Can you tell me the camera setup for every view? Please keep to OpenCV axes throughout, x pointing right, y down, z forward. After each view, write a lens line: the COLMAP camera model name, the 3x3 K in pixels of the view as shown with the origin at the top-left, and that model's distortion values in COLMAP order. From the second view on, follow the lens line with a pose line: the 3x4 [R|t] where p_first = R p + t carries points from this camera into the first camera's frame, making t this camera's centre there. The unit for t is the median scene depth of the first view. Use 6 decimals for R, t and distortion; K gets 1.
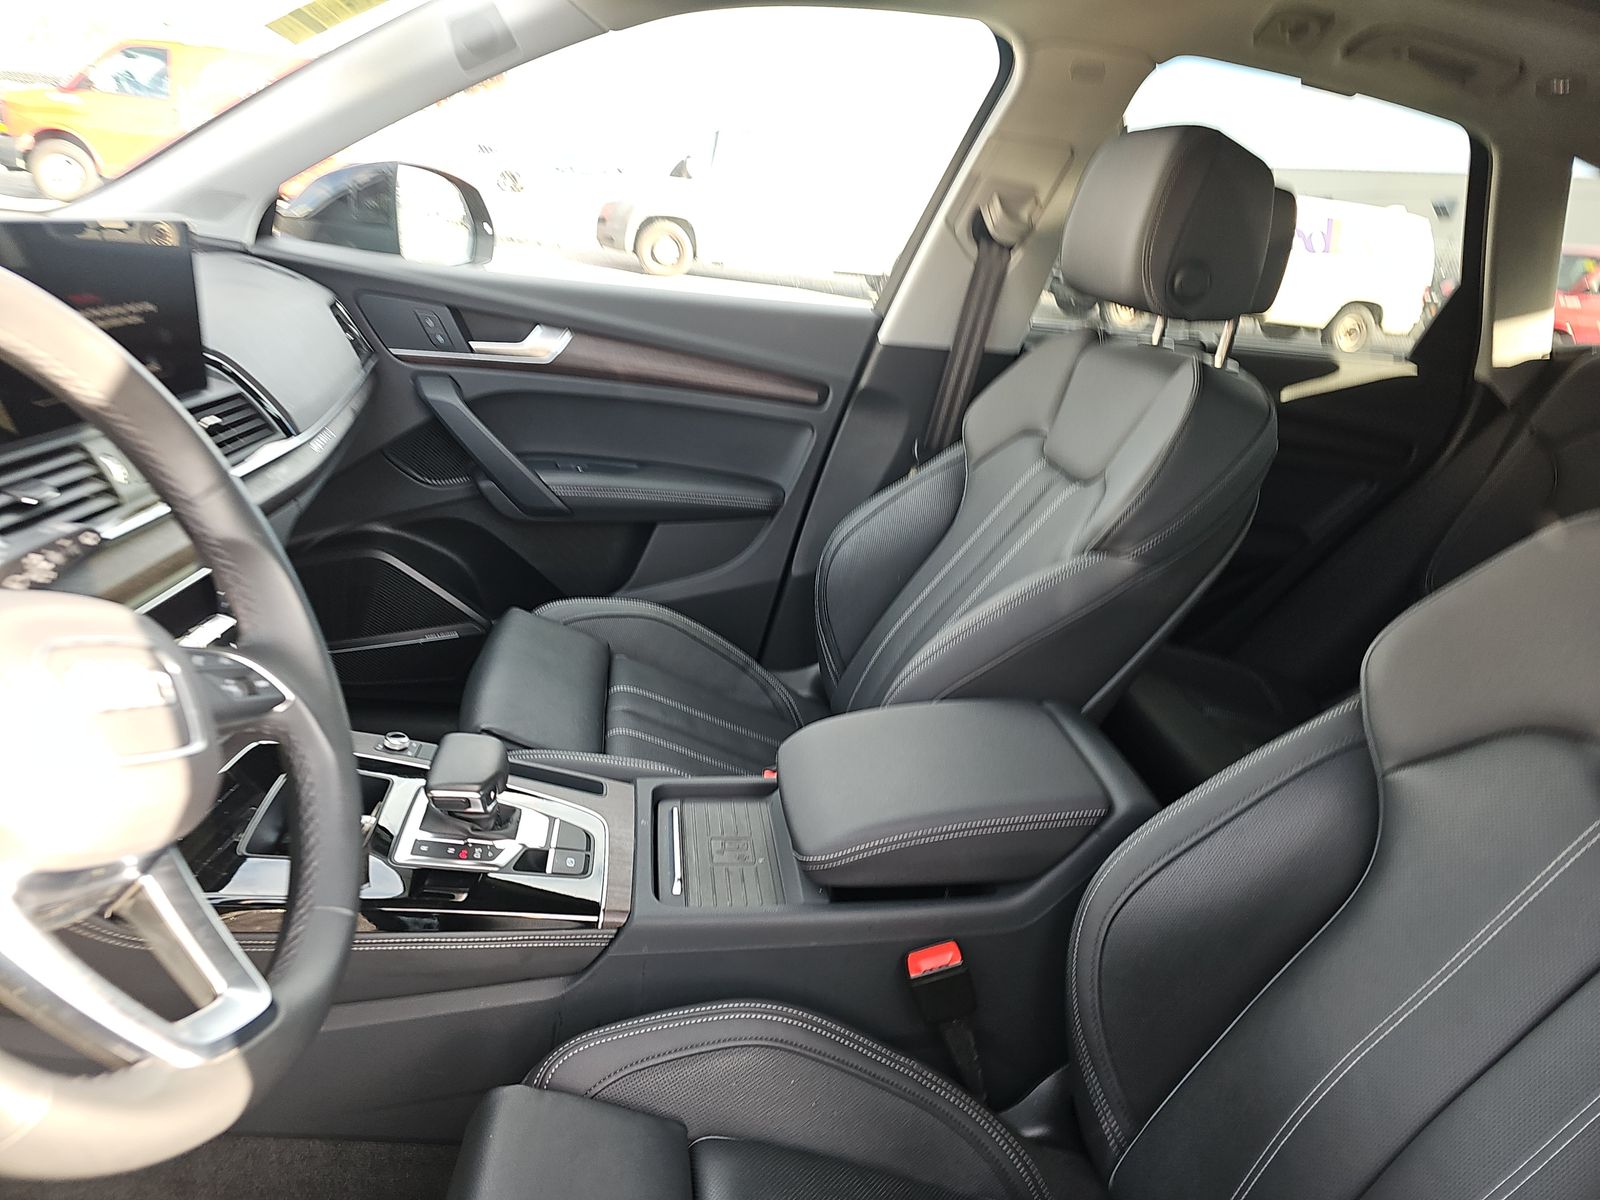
lens RADIAL K [[1008.0, 0, 800.0], [0, 1008.0, 600.0], [0, 0, 1]] dist [0.029940, -0.002629]
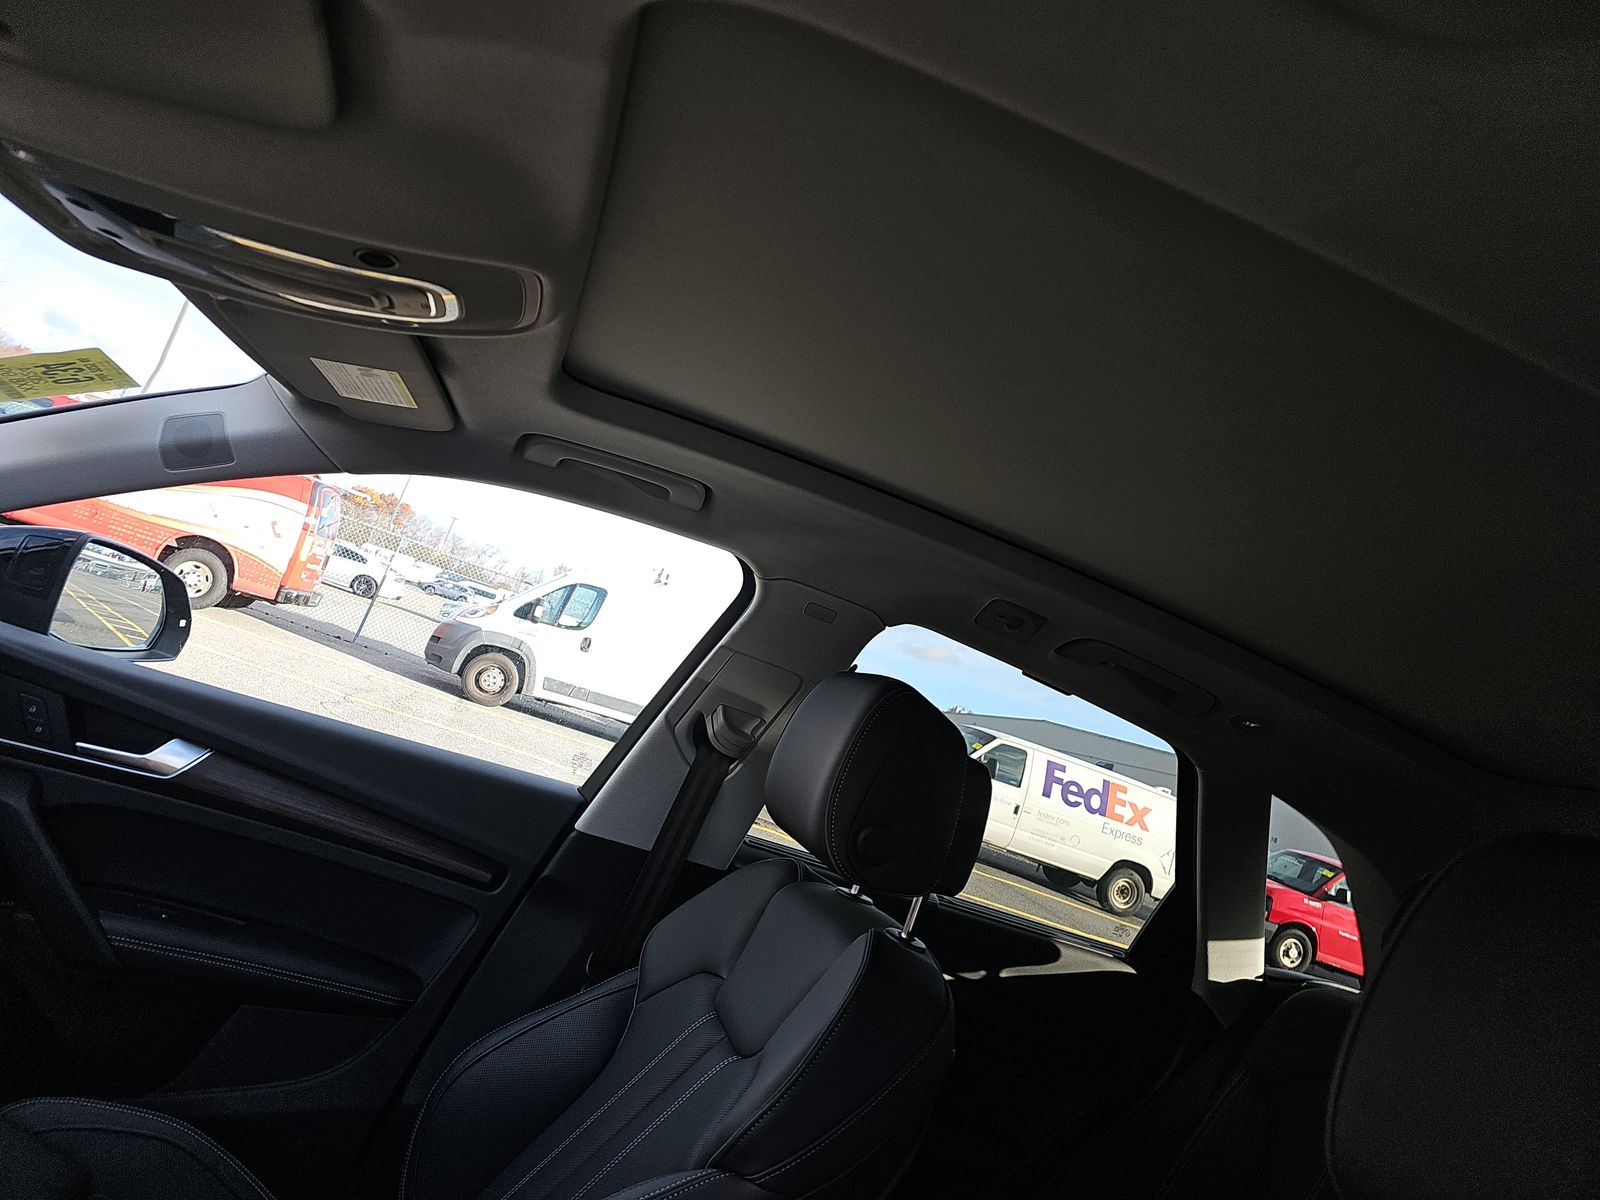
lens RADIAL K [[1008.0, 0, 800.0], [0, 1008.0, 600.0], [0, 0, 1]] dist [0.029940, -0.002629]
pose [[0.968260, 0.219012, 0.120440, 0.121203], [-0.144535, 0.883752, -0.445075, -0.068235], [-0.203916, 0.413541, 0.887357, 0.090687]]
